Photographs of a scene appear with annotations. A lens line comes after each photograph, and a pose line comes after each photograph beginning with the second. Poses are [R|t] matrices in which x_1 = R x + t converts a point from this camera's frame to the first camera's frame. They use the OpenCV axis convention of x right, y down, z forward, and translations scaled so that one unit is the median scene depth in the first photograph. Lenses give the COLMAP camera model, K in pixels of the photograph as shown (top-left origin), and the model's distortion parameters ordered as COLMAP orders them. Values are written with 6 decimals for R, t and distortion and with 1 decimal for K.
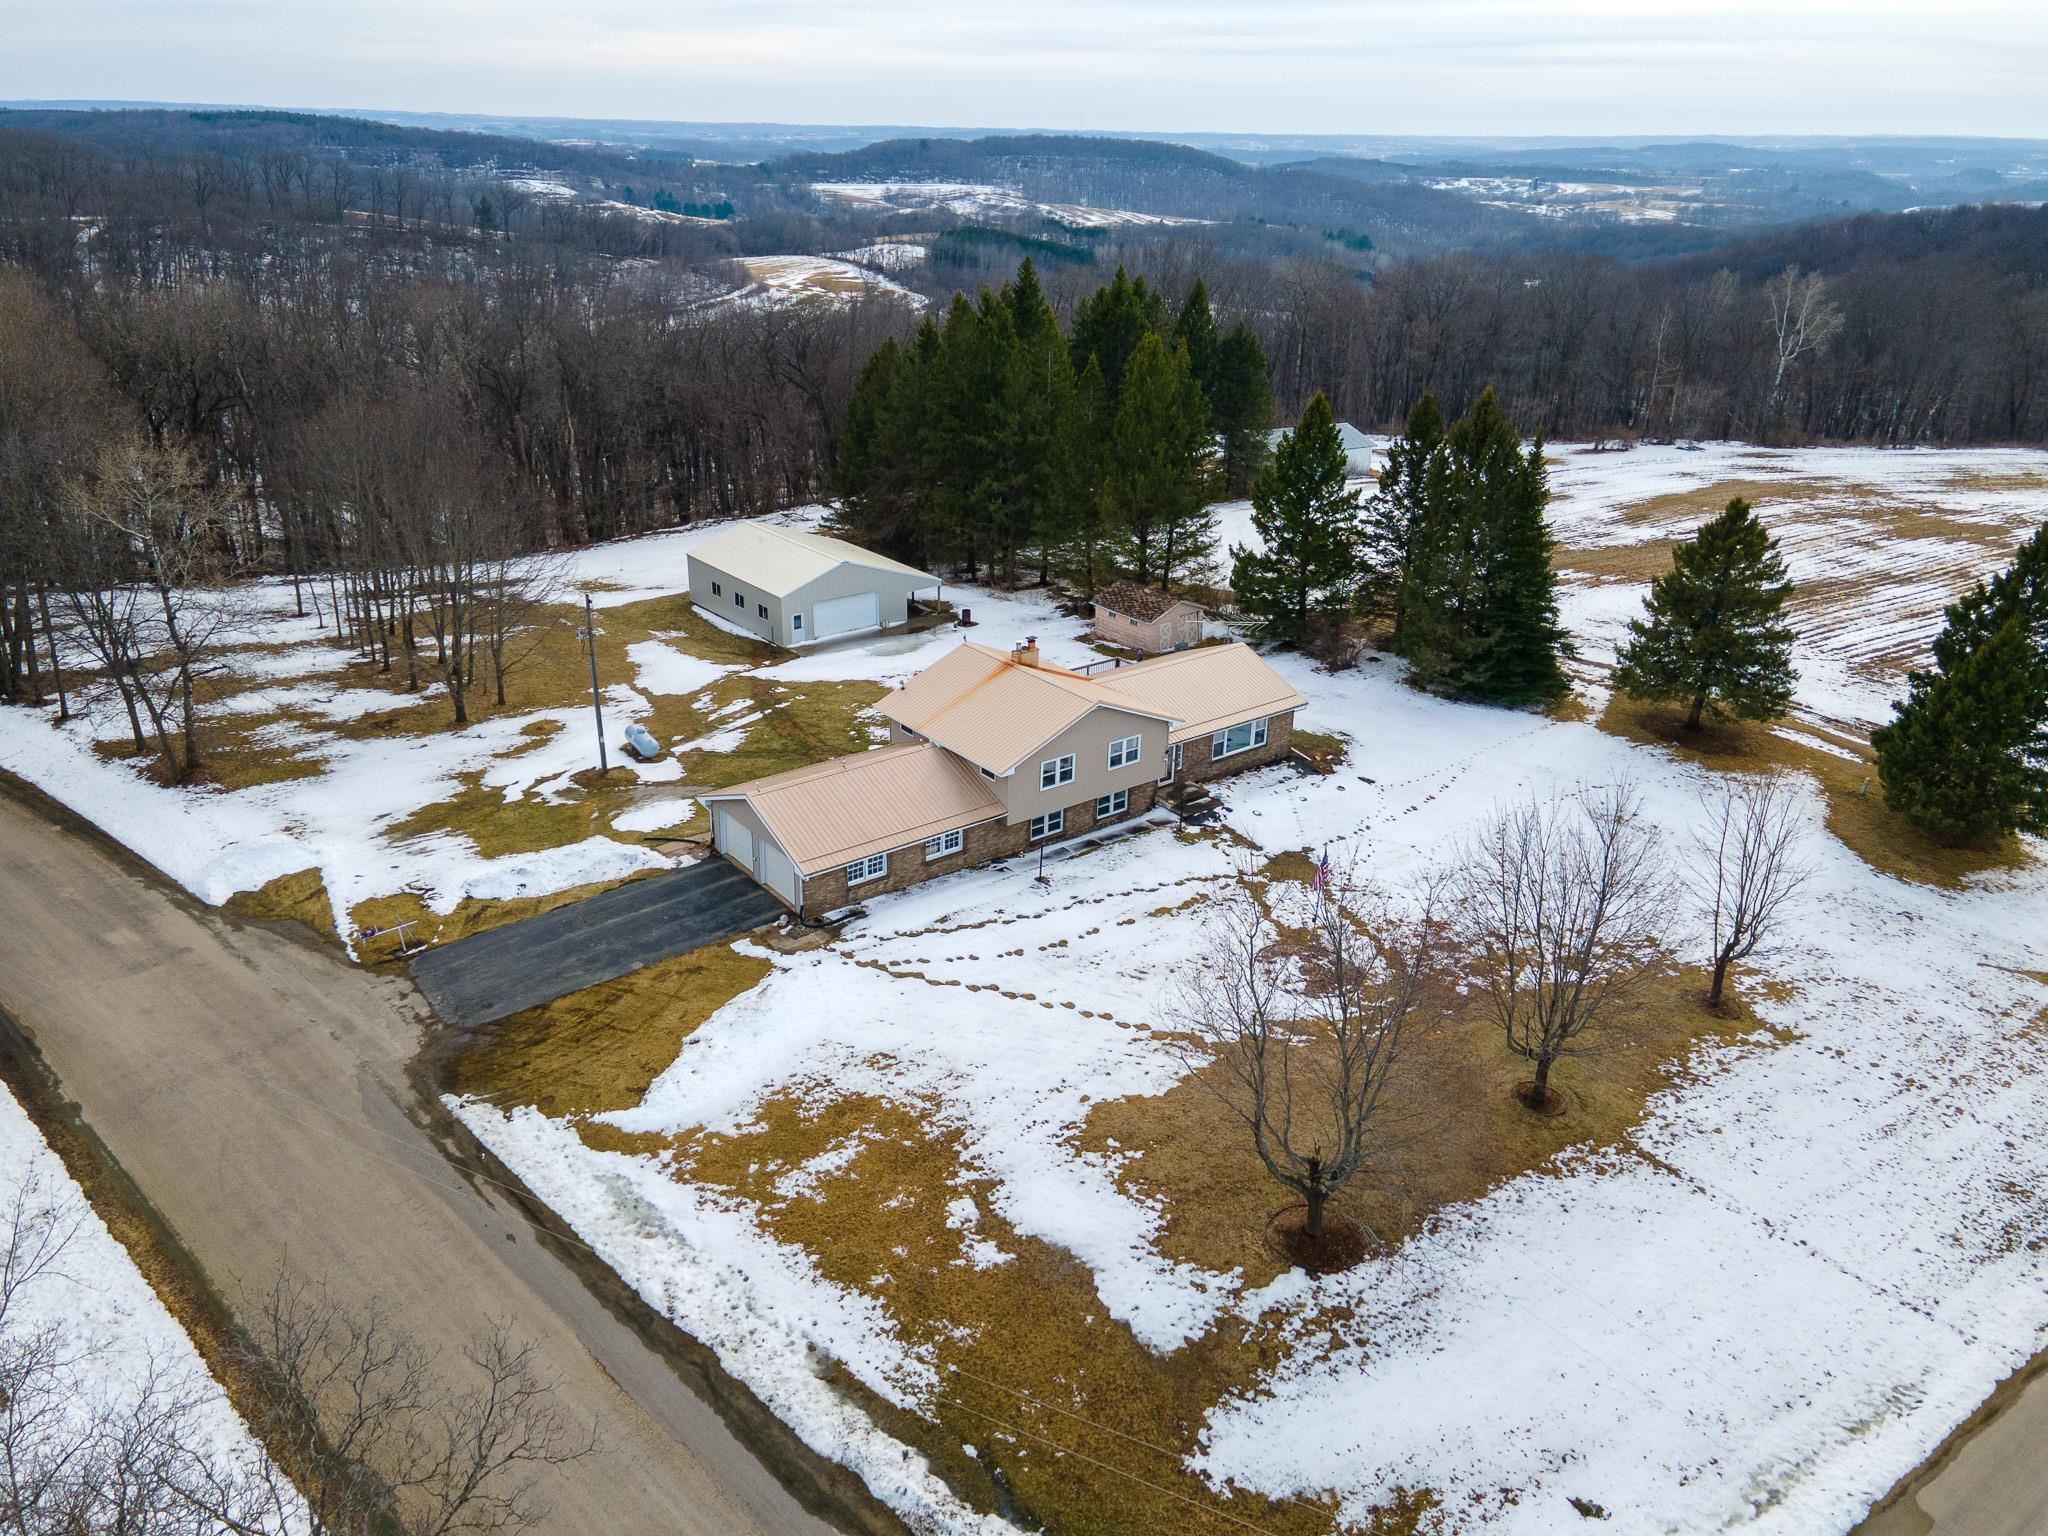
lens RADIAL K [[1453.8, 0, 989.7], [0, 1453.8, 763.9], [0, 0, 1]] dist [0.035444, -0.001340]
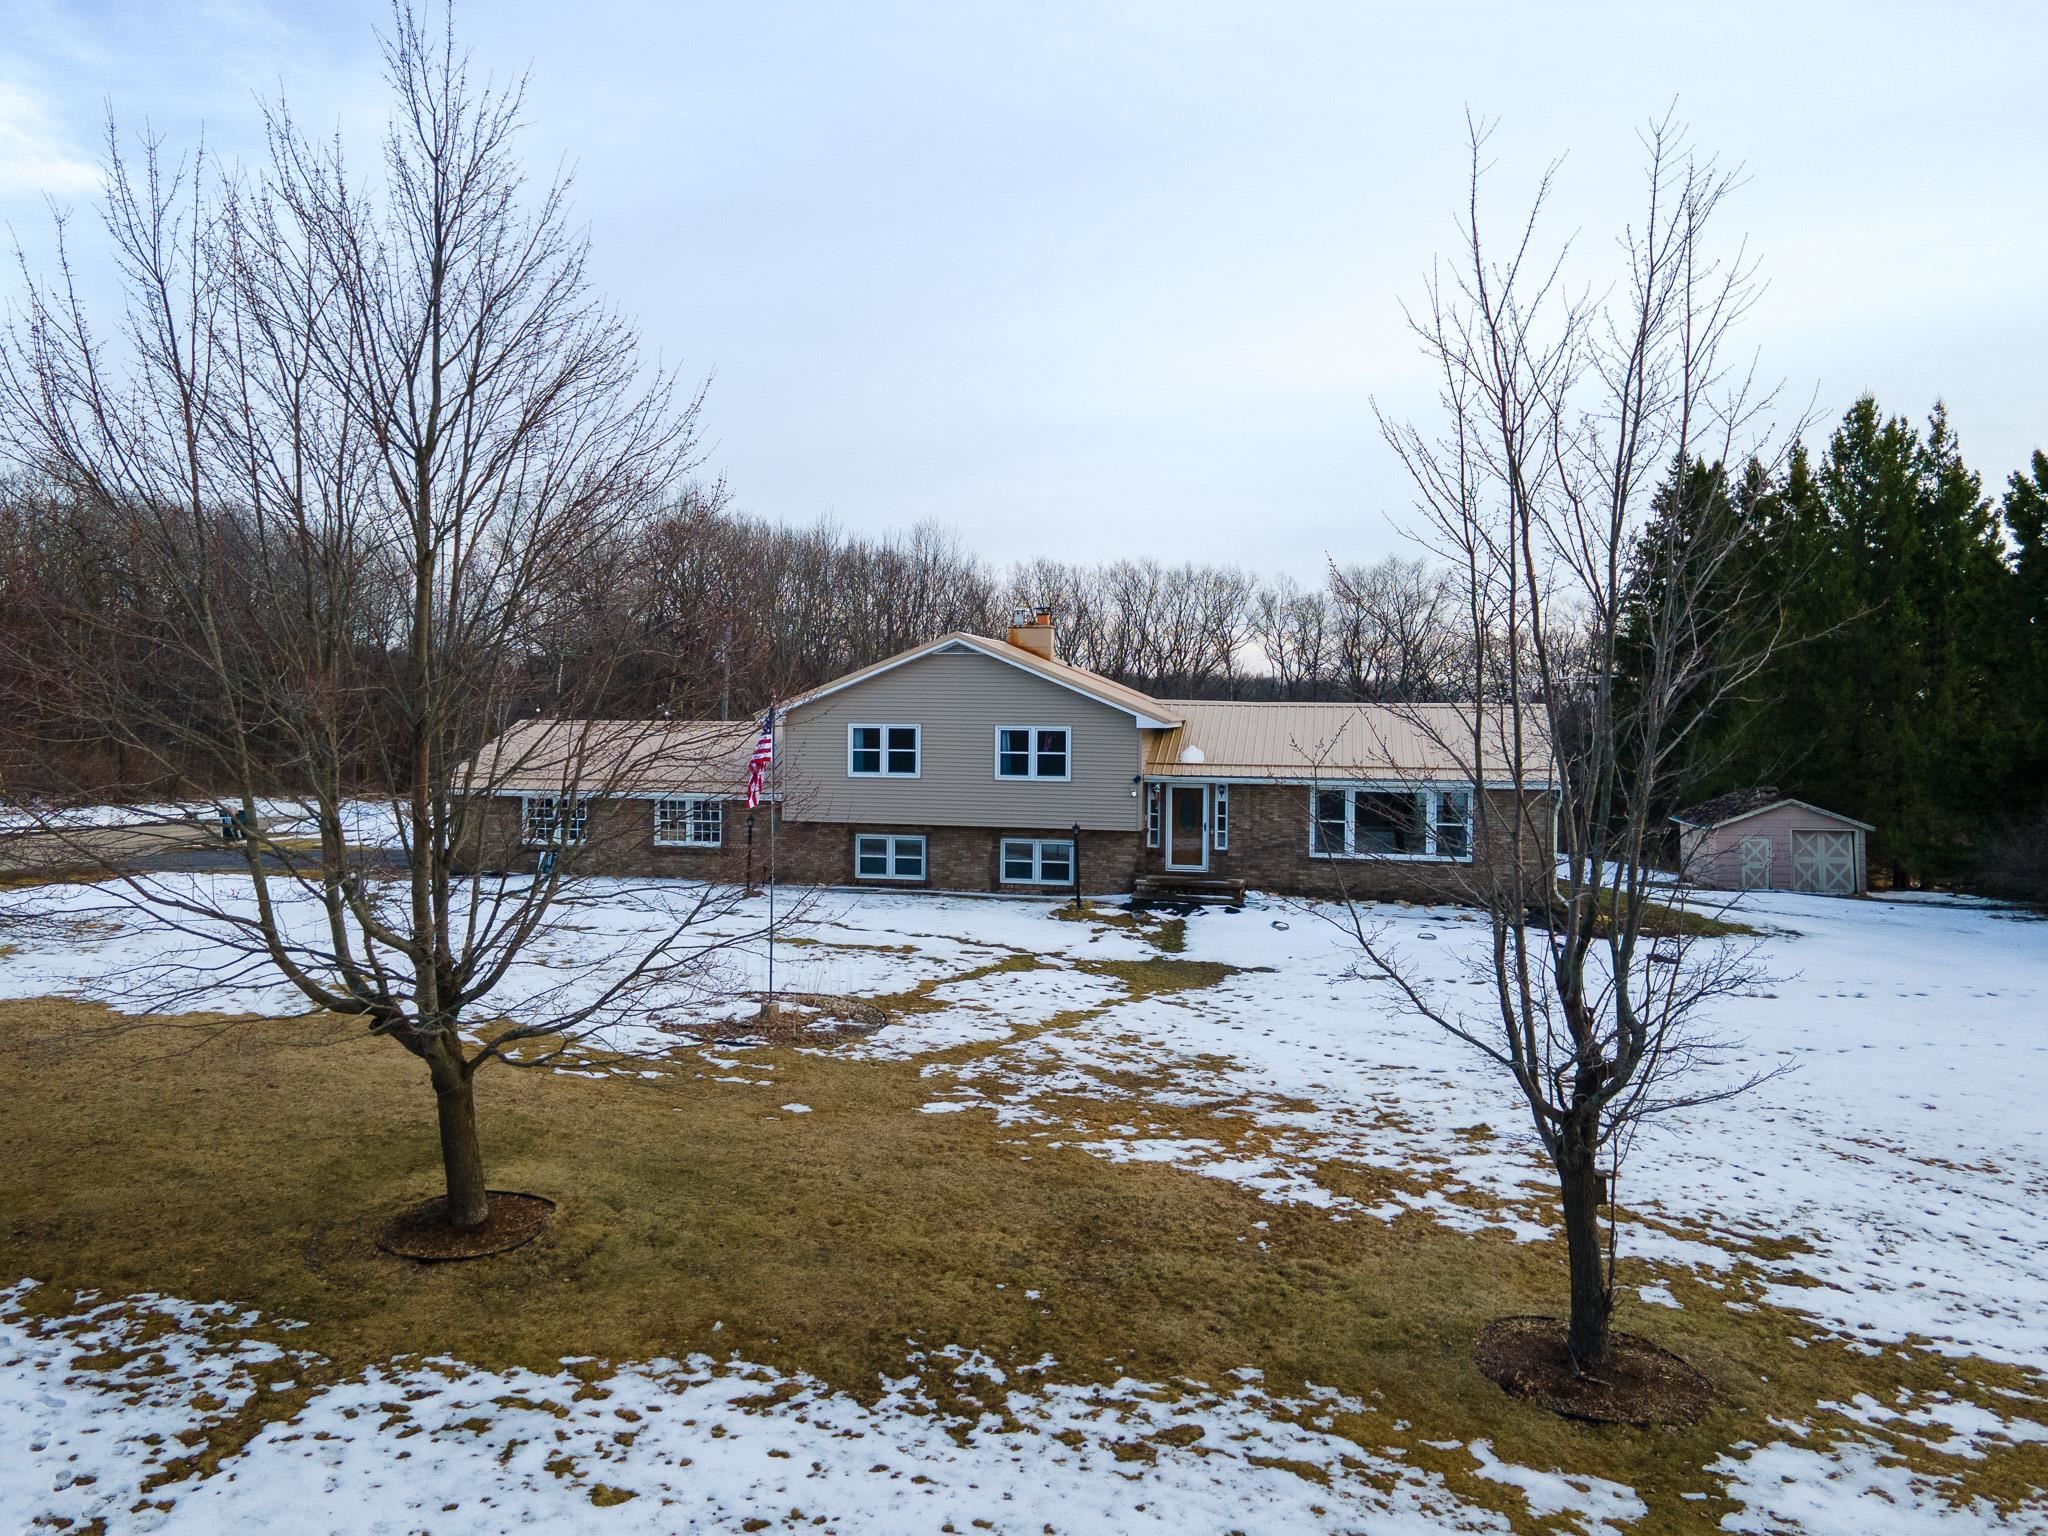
lens RADIAL K [[1546.2, 0, 1002.0], [0, 1546.2, 771.3], [0, 0, 1]] dist [0.033000, 0.006579]
pose [[0.653021, 0.022924, -0.756993, 0.530820], [-0.300635, 0.925261, -0.231323, 0.138291], [0.695113, 0.378637, 0.611107, 0.638757]]
